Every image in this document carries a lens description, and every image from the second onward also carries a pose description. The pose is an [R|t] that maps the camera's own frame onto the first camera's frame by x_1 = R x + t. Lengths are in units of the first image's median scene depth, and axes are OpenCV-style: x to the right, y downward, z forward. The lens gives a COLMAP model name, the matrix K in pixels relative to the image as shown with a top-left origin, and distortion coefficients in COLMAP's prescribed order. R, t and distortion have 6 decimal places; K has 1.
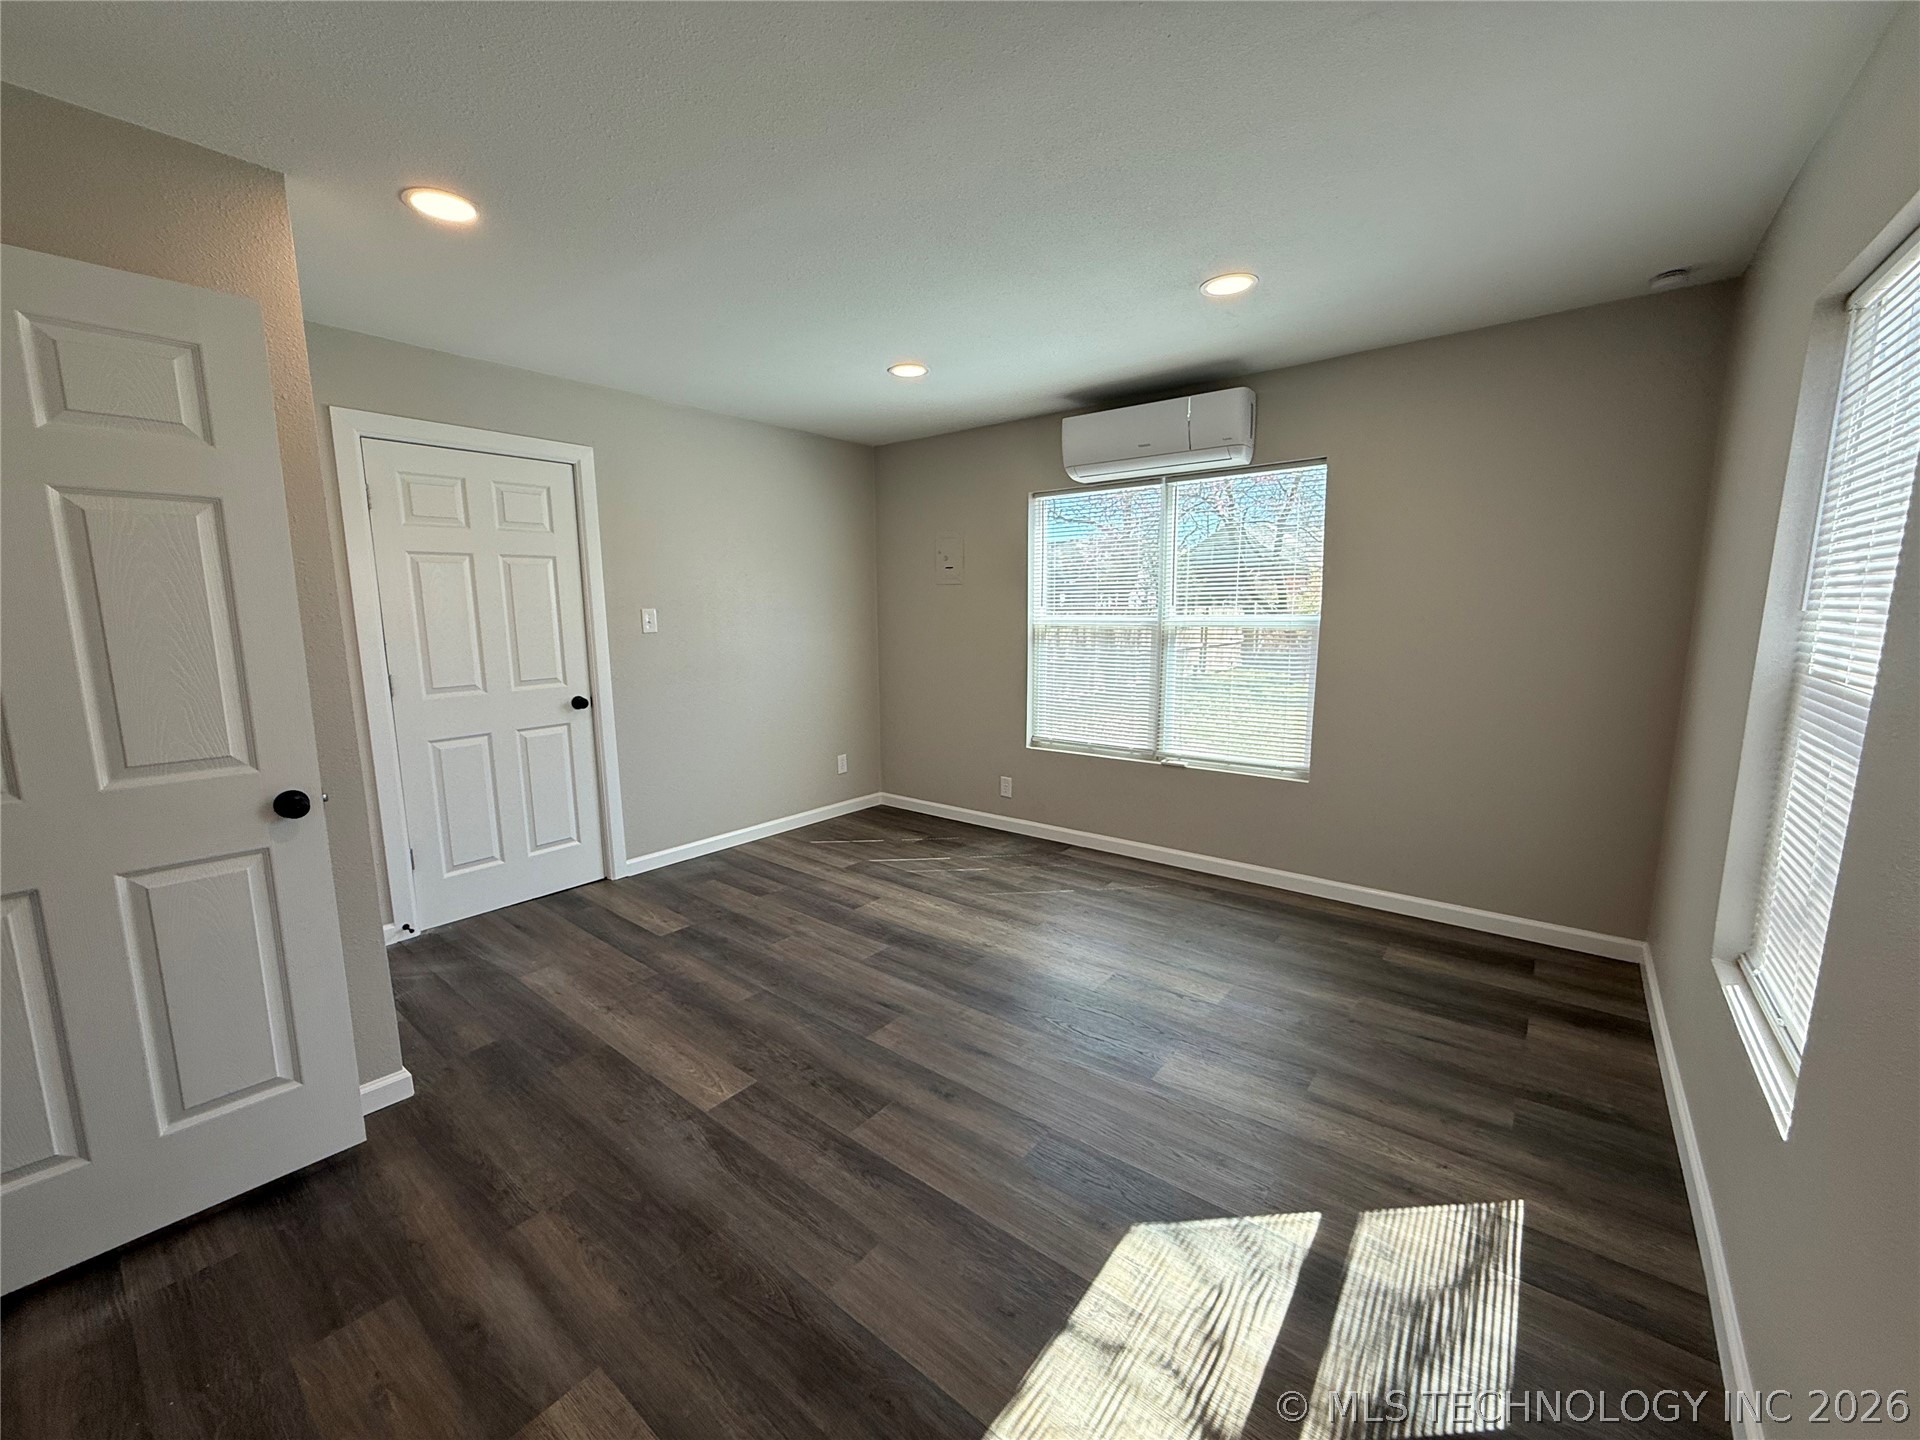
lens RADIAL K [[770.5, 0, 954.4], [0, 770.5, 721.0], [0, 0, 1]] dist [0.001133, 0.000234]
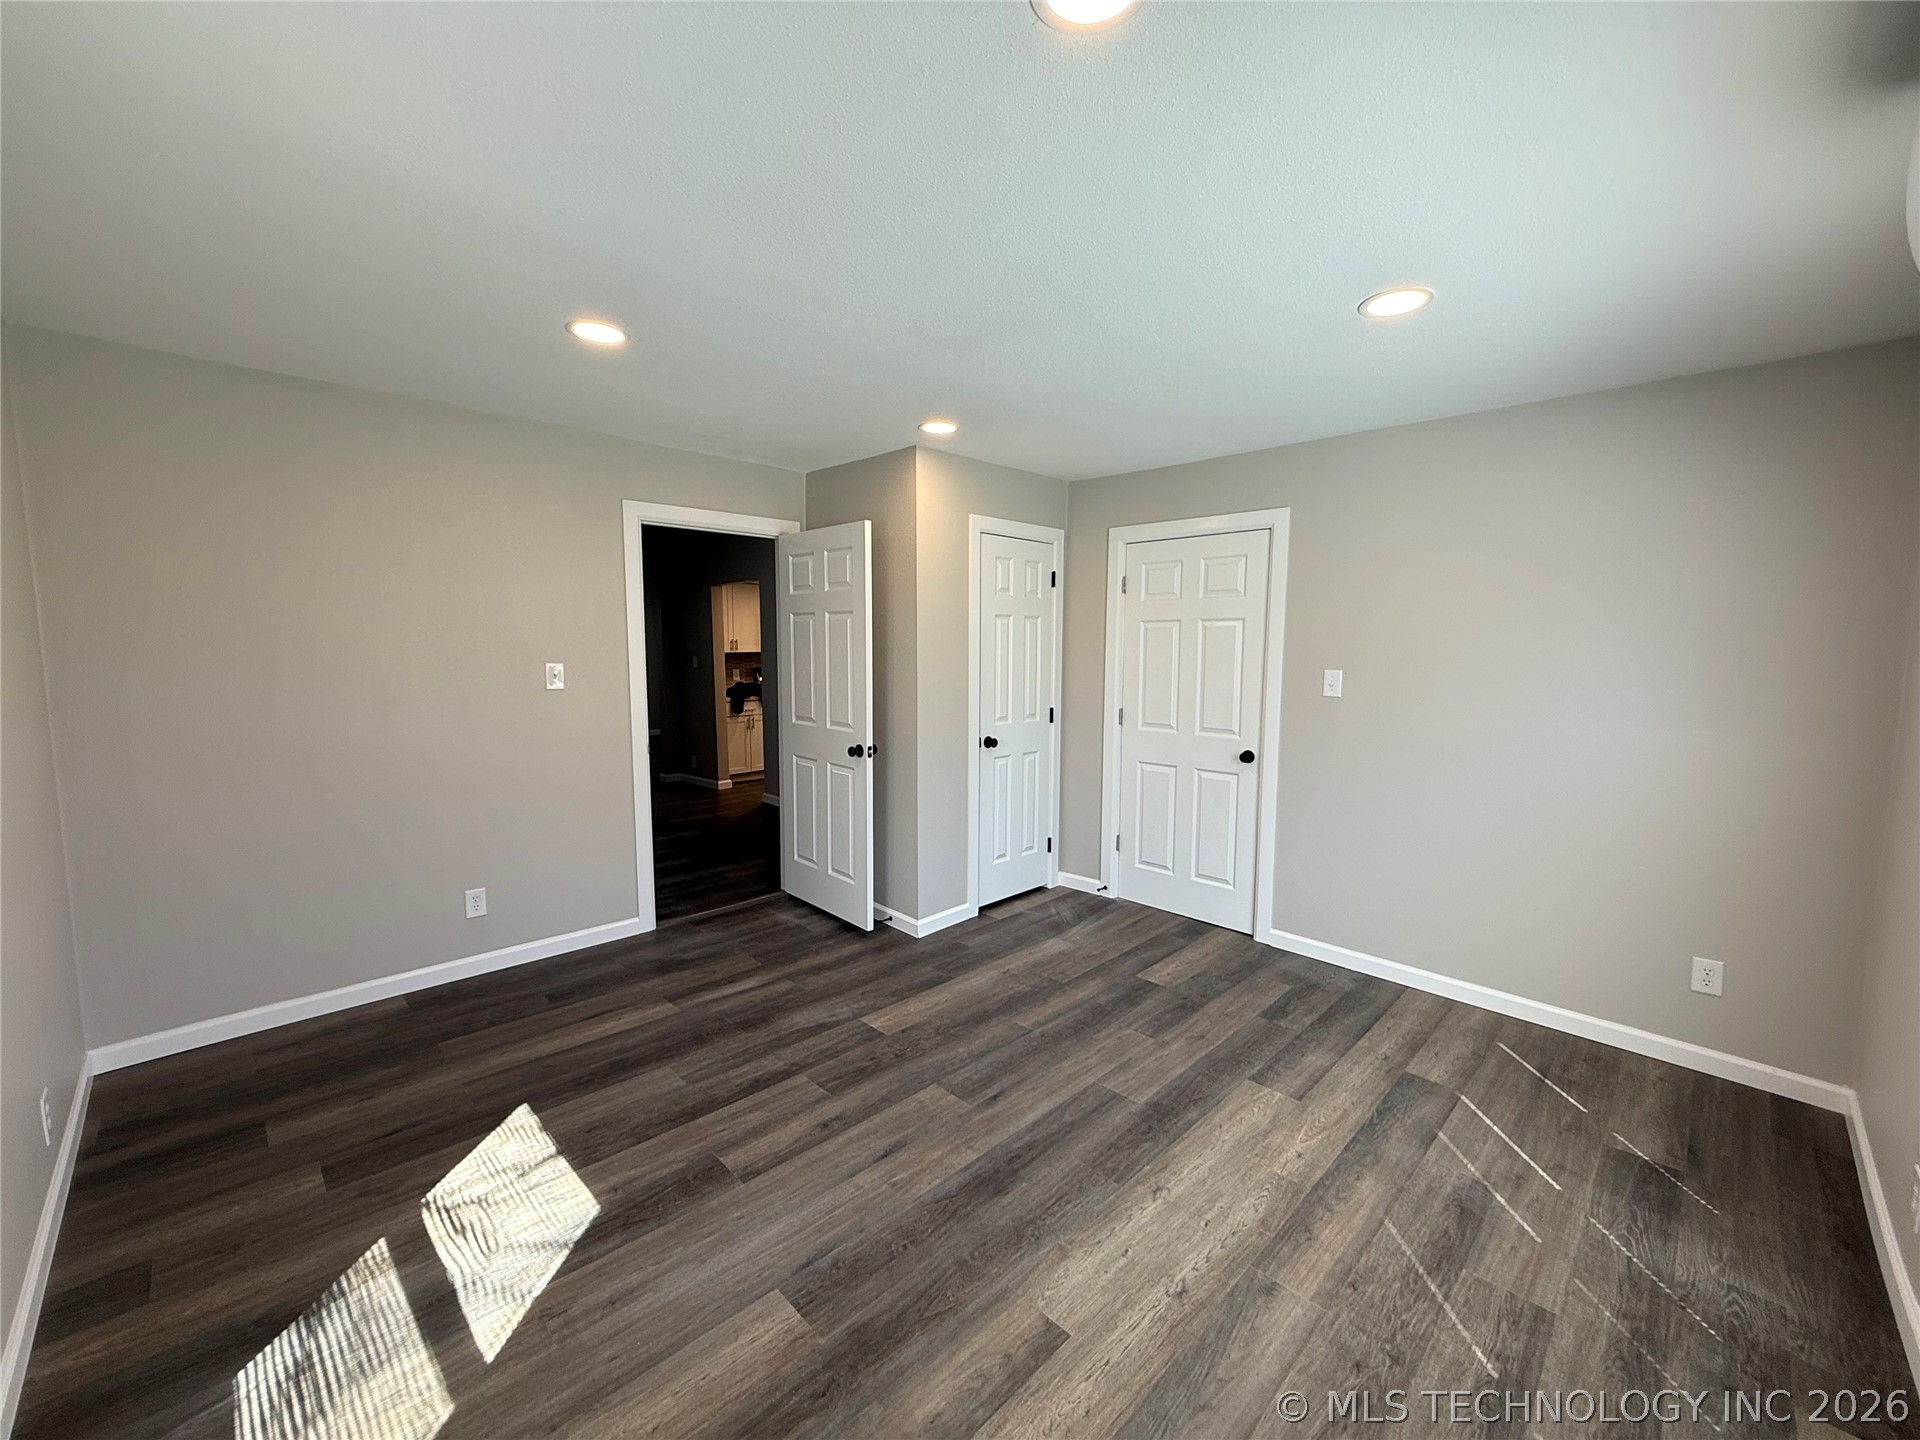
lens RADIAL K [[770.5, 0, 954.4], [0, 770.5, 721.0], [0, 0, 1]] dist [0.001133, 0.000234]
pose [[-0.123296, 0.099640, -0.987355, 0.670995], [-0.162303, 0.979525, 0.119117, -0.150638], [0.979008, 0.174937, -0.104600, 0.825833]]
